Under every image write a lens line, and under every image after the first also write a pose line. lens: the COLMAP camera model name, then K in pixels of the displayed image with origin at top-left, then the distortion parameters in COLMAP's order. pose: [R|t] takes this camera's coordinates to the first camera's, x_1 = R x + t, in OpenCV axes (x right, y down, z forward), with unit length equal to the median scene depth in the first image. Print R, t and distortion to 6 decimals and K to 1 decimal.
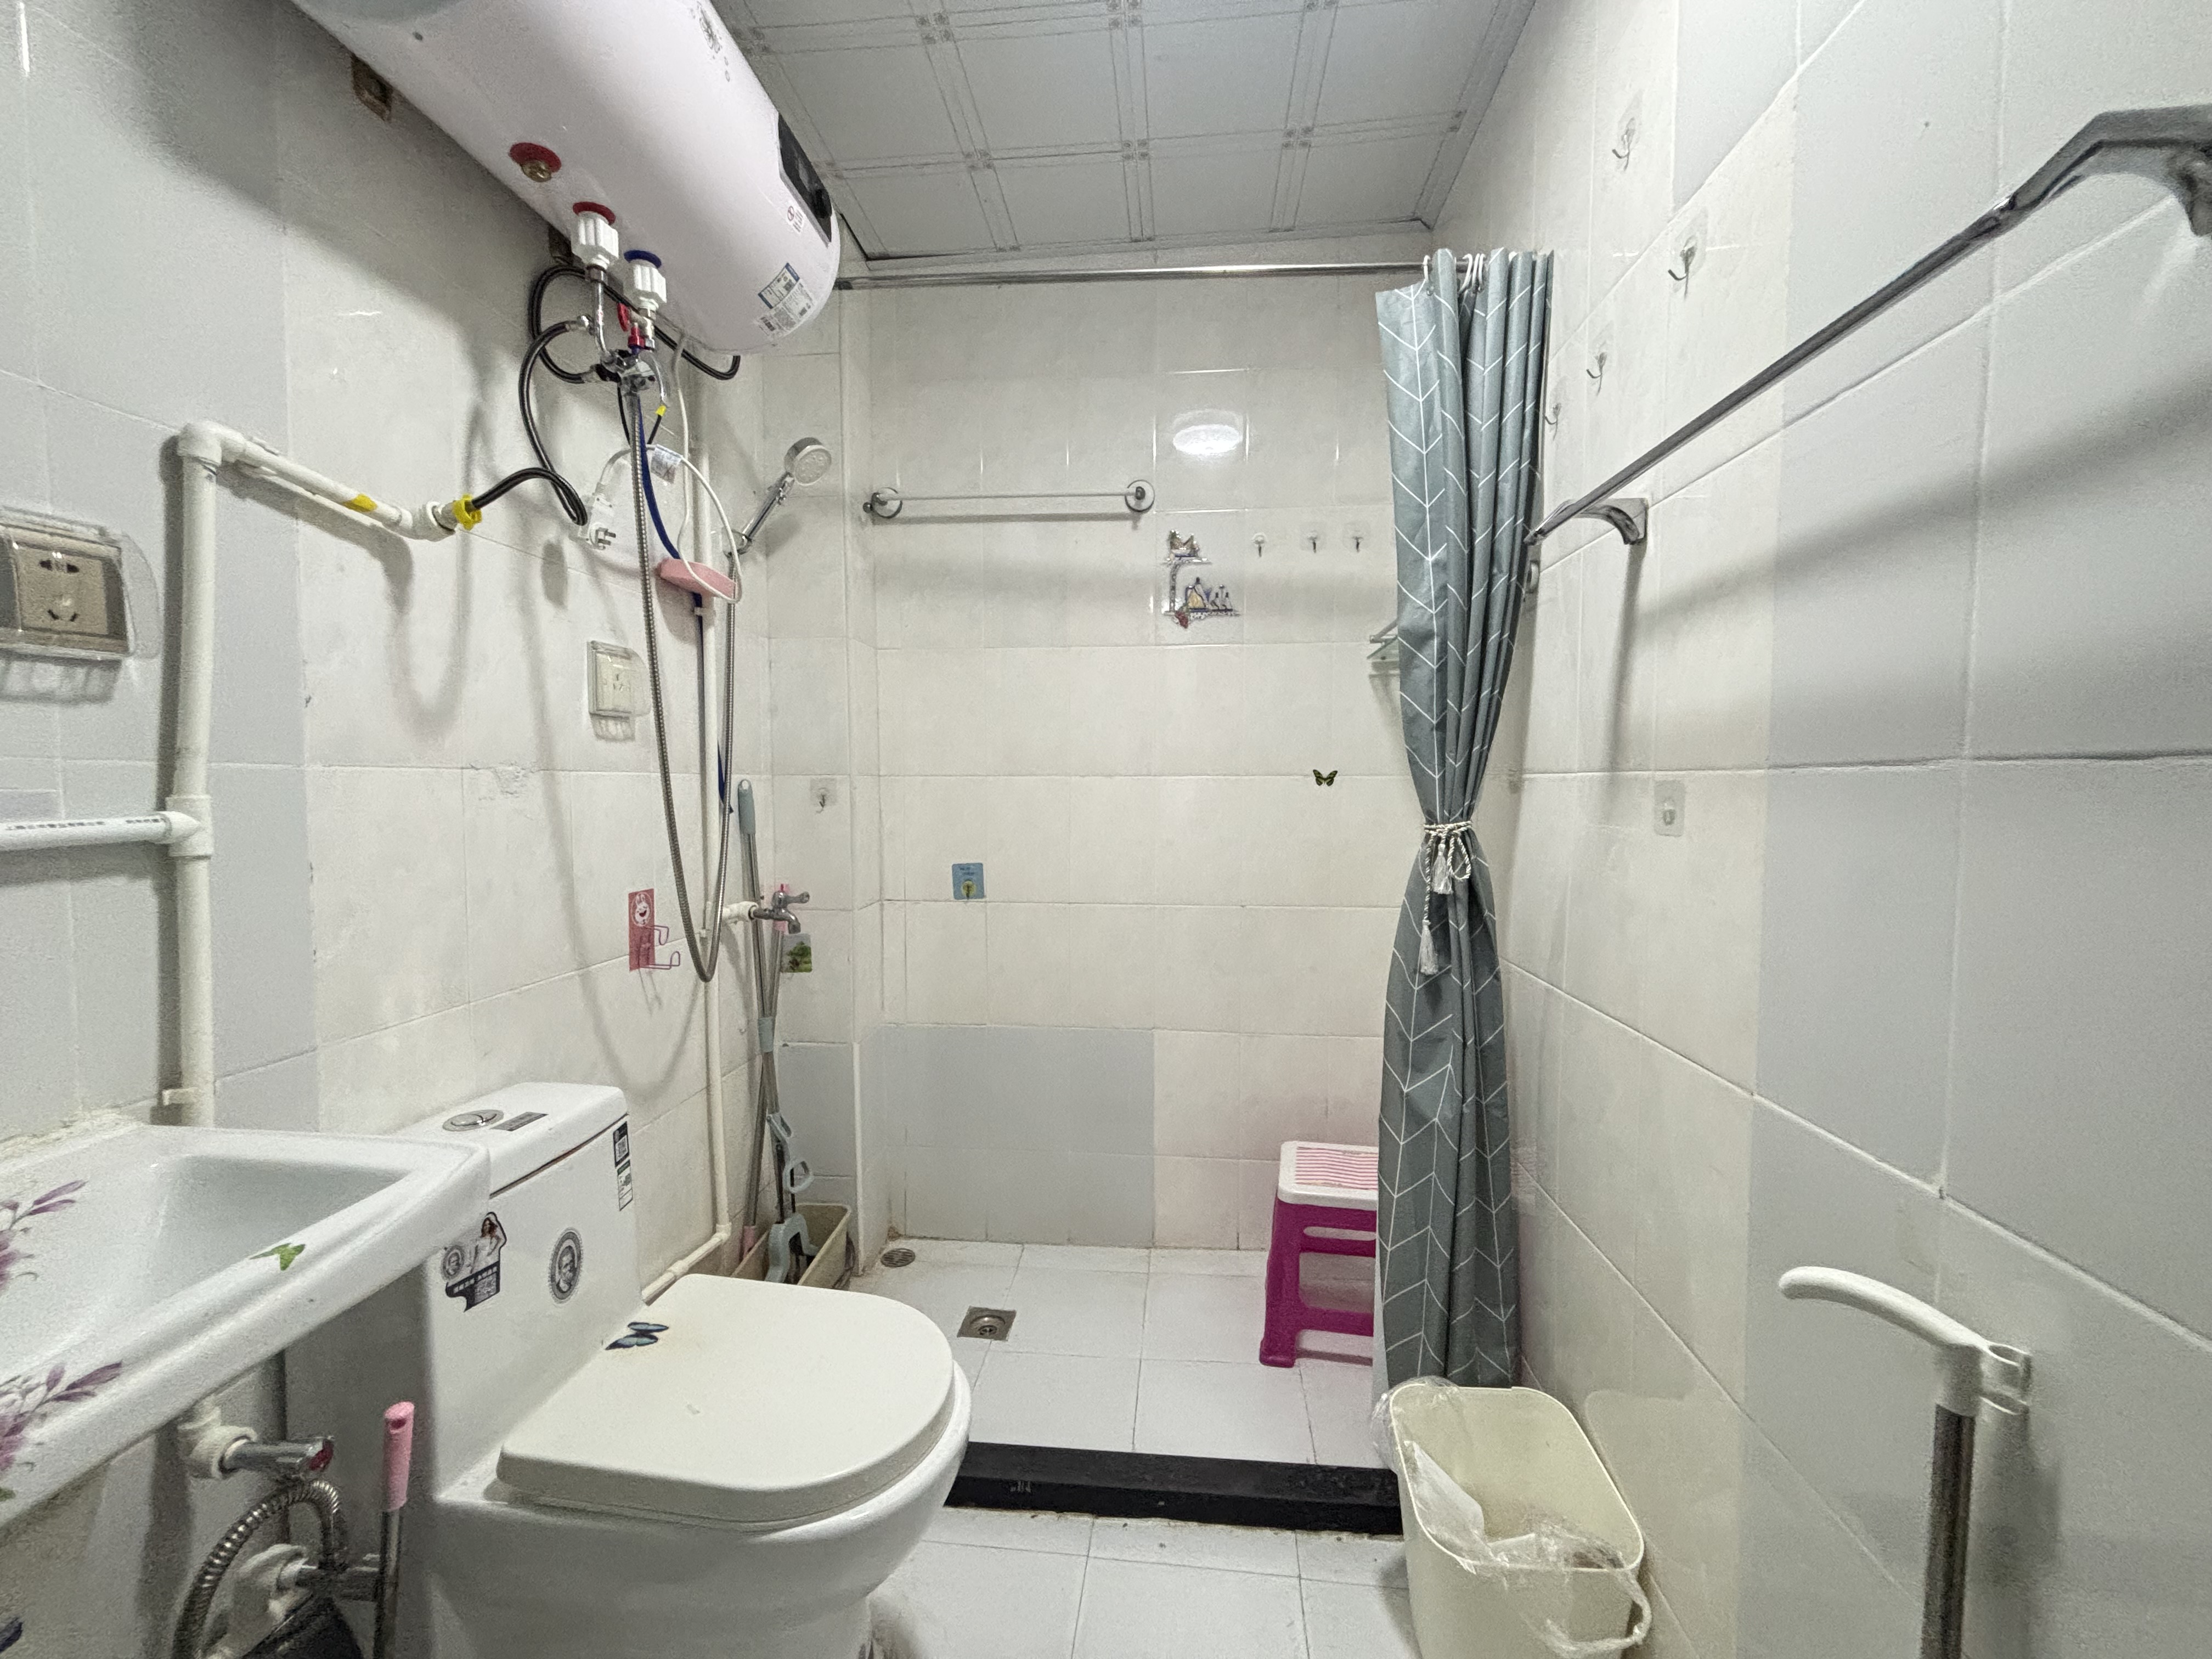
lens RADIAL K [[888.3, 0, 1102.9], [0, 888.3, 831.3], [0, 0, 1]] dist [0.000580, -0.000292]
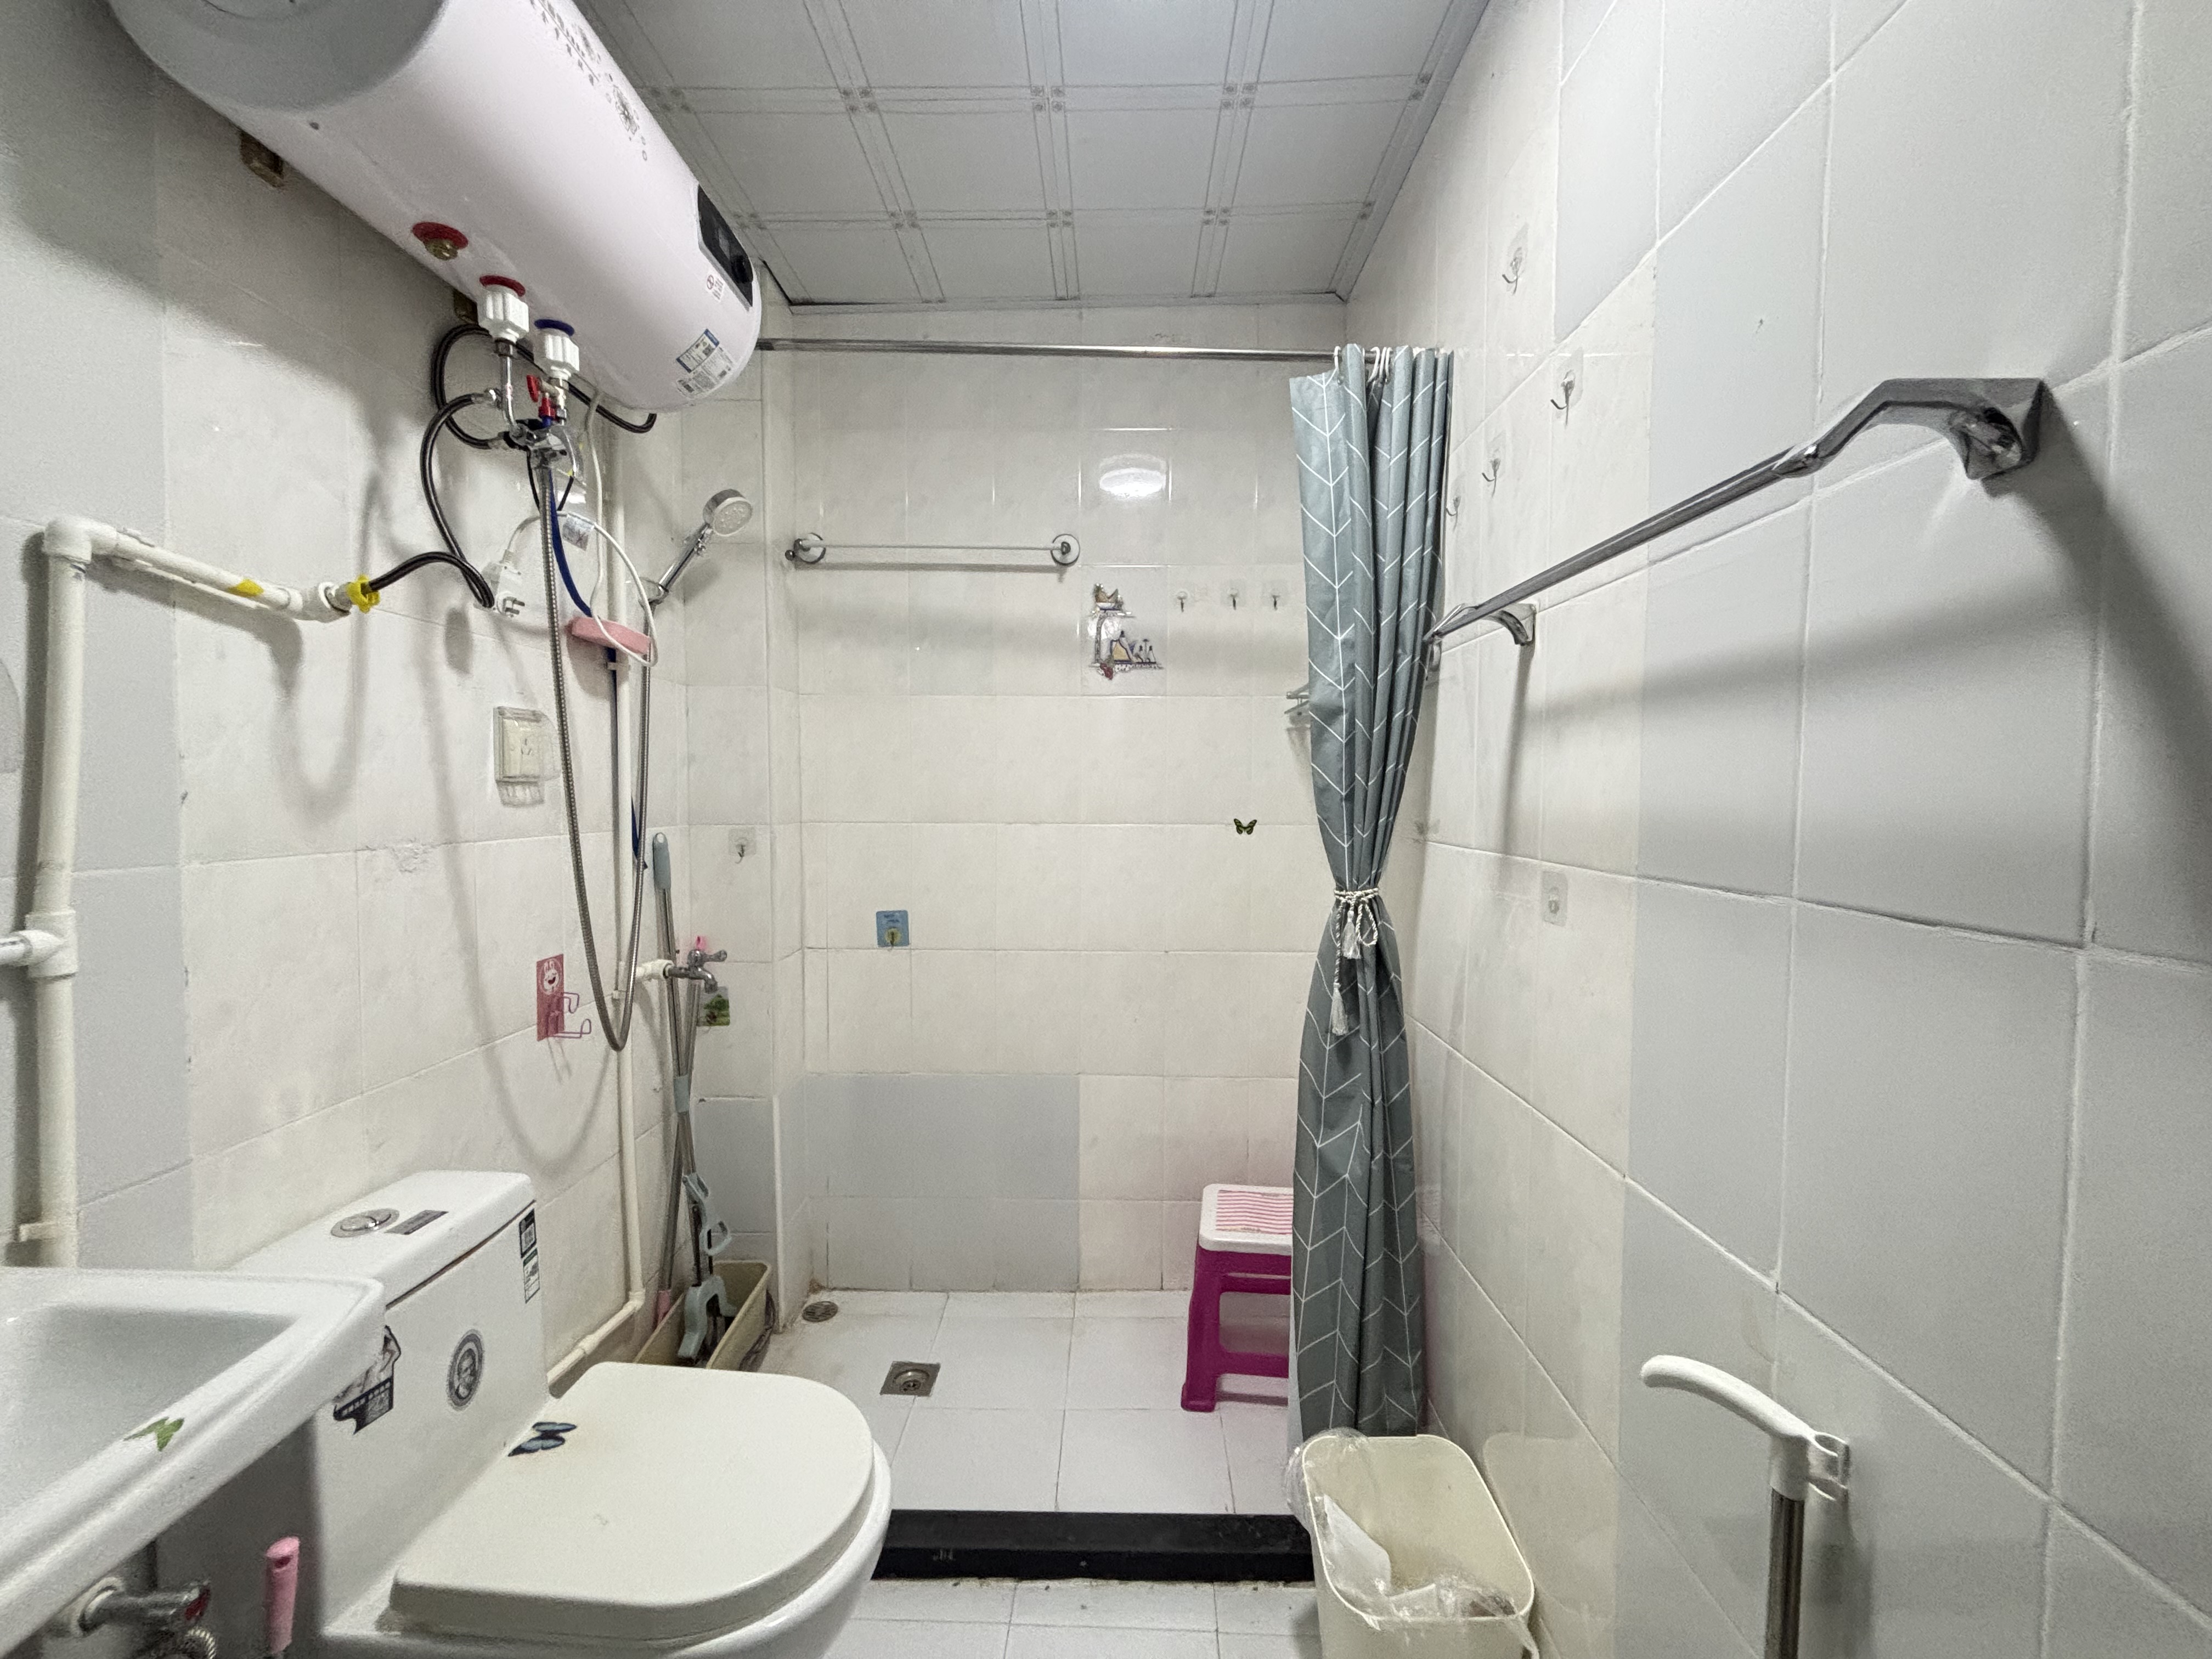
lens RADIAL K [[888.3, 0, 1102.9], [0, 888.3, 831.3], [0, 0, 1]] dist [0.000580, -0.000292]
pose [[0.997004, 0.000660, 0.077350, 0.009382], [-0.000110, 0.999975, -0.007111, -0.072362], [-0.077353, 0.007081, 0.996979, -0.019017]]
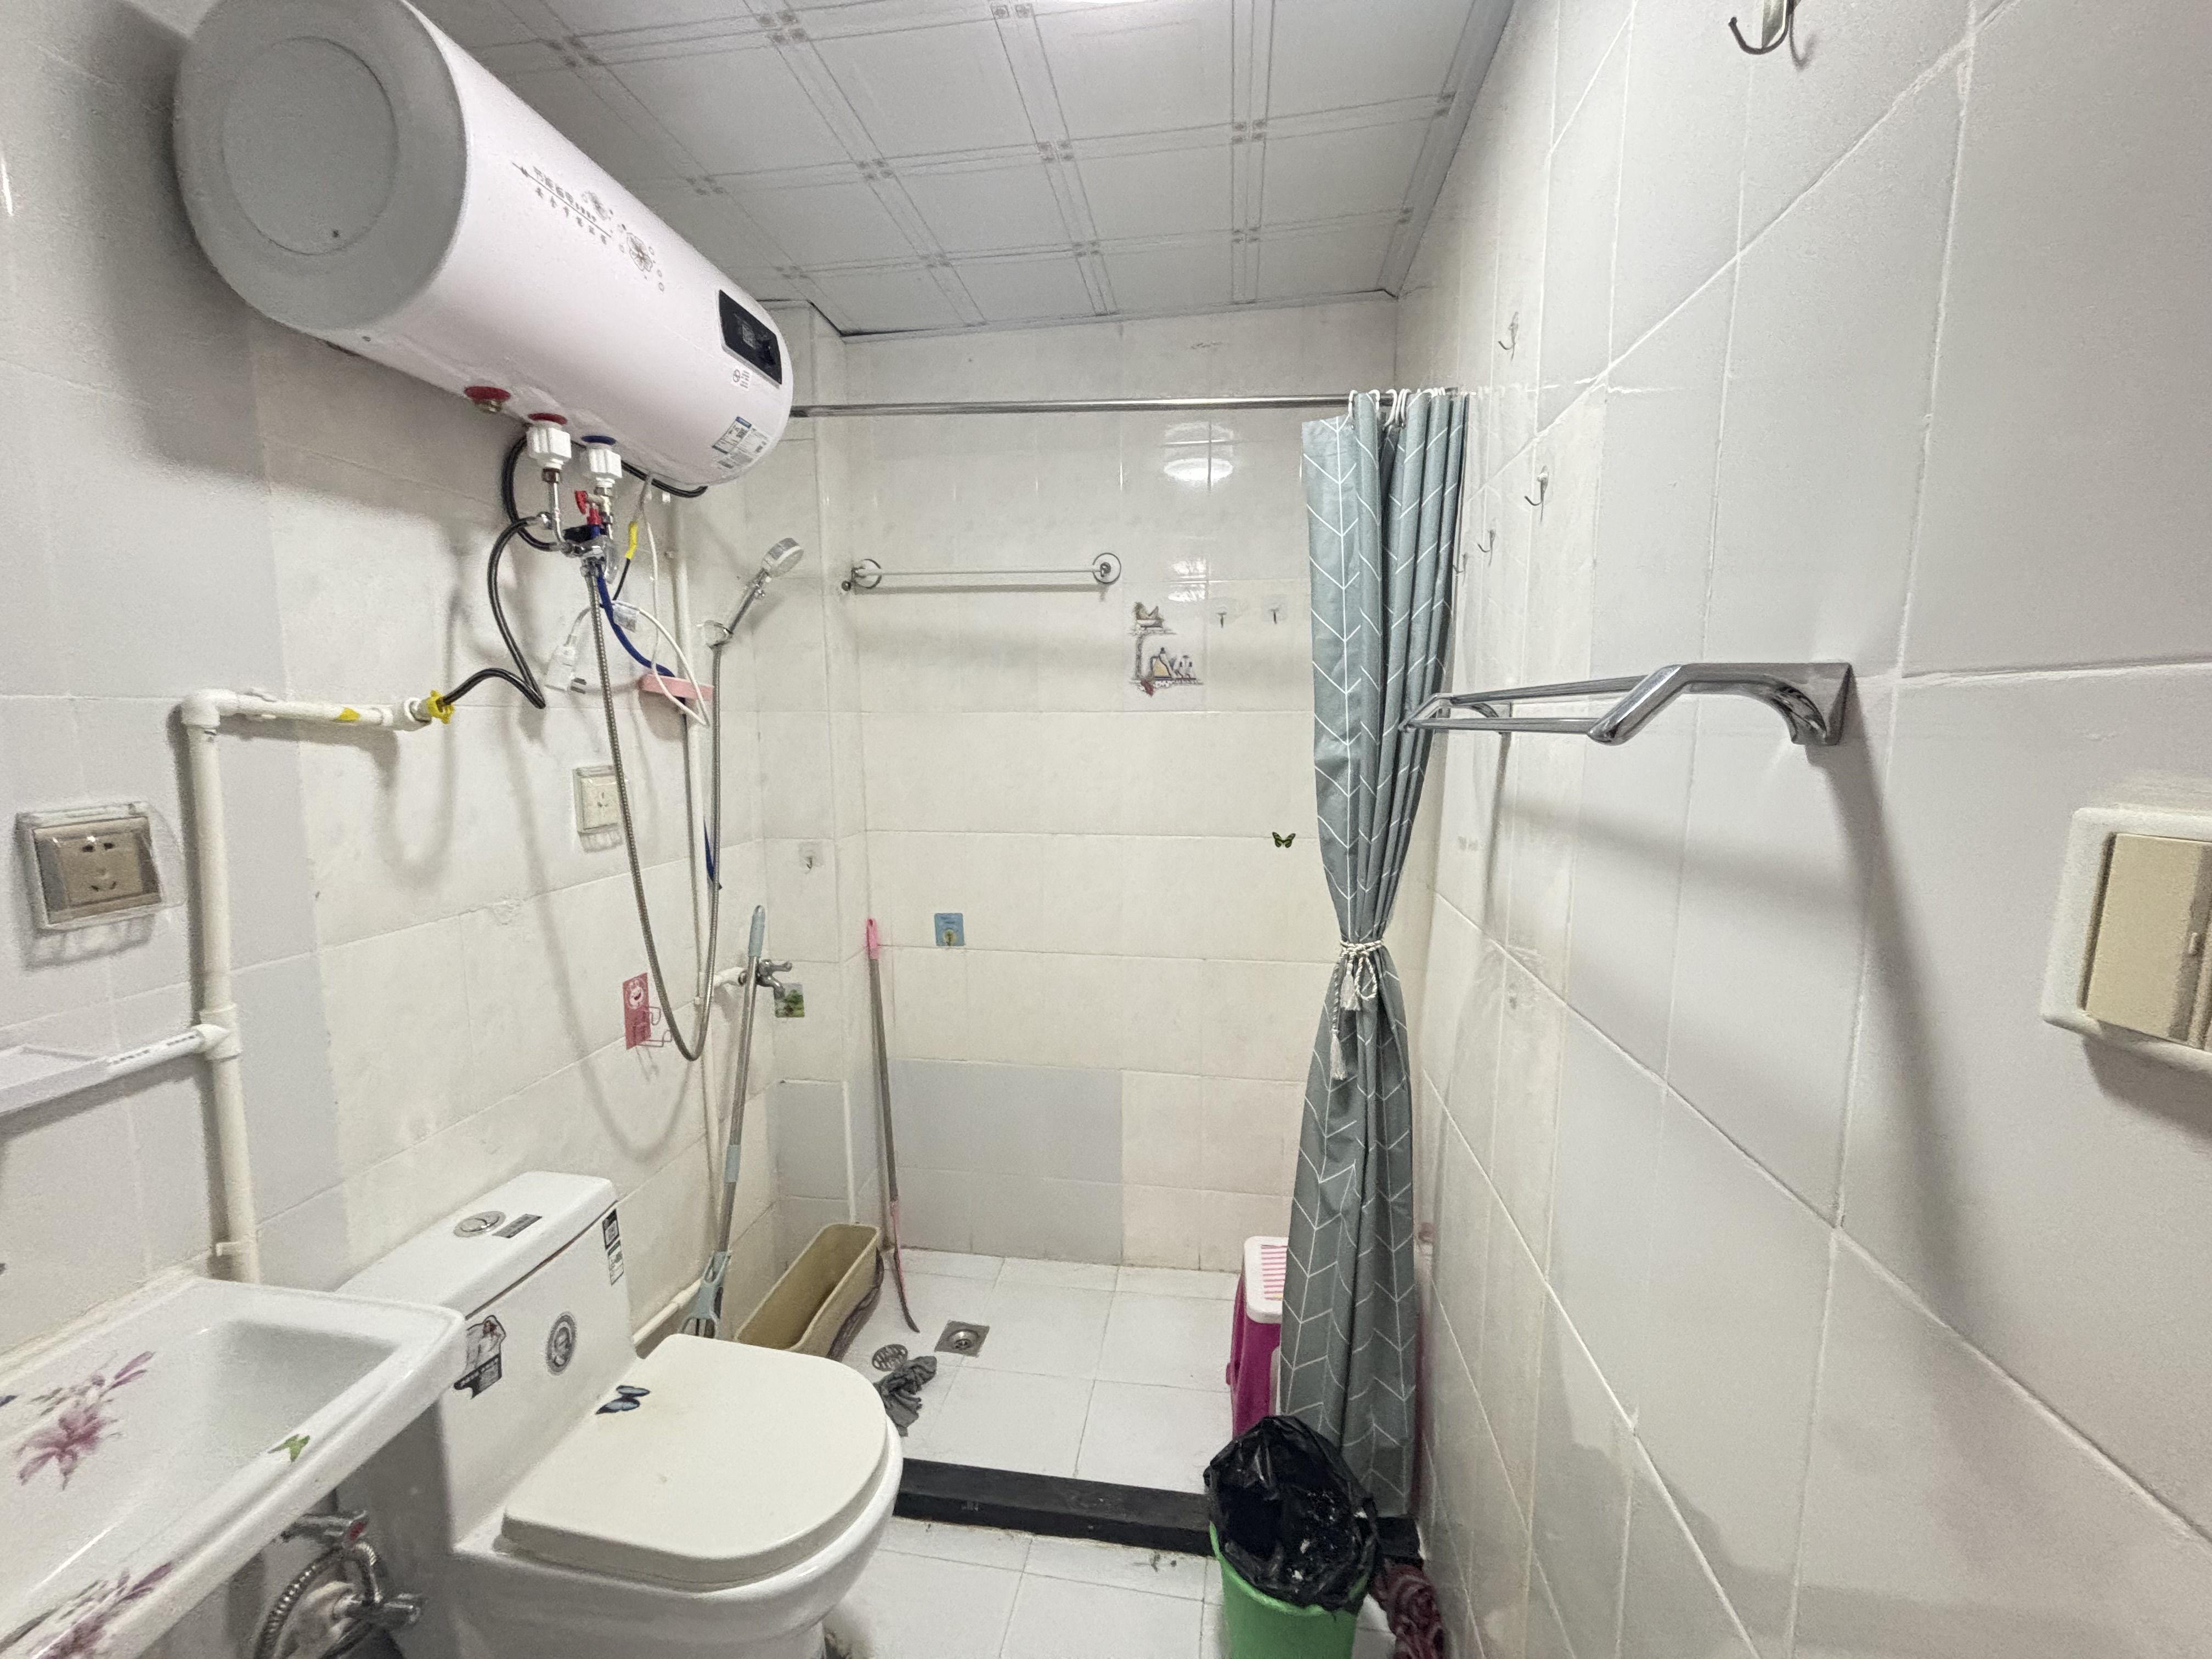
lens RADIAL K [[884.2, 0, 1102.1], [0, 884.2, 829.0], [0, 0, 1]] dist [-0.001369, -0.000829]
pose [[0.998591, 0.004526, -0.052879, 0.138705], [-0.000739, 0.997446, 0.071425, -0.223116], [0.053067, -0.071285, 0.996043, -0.066483]]
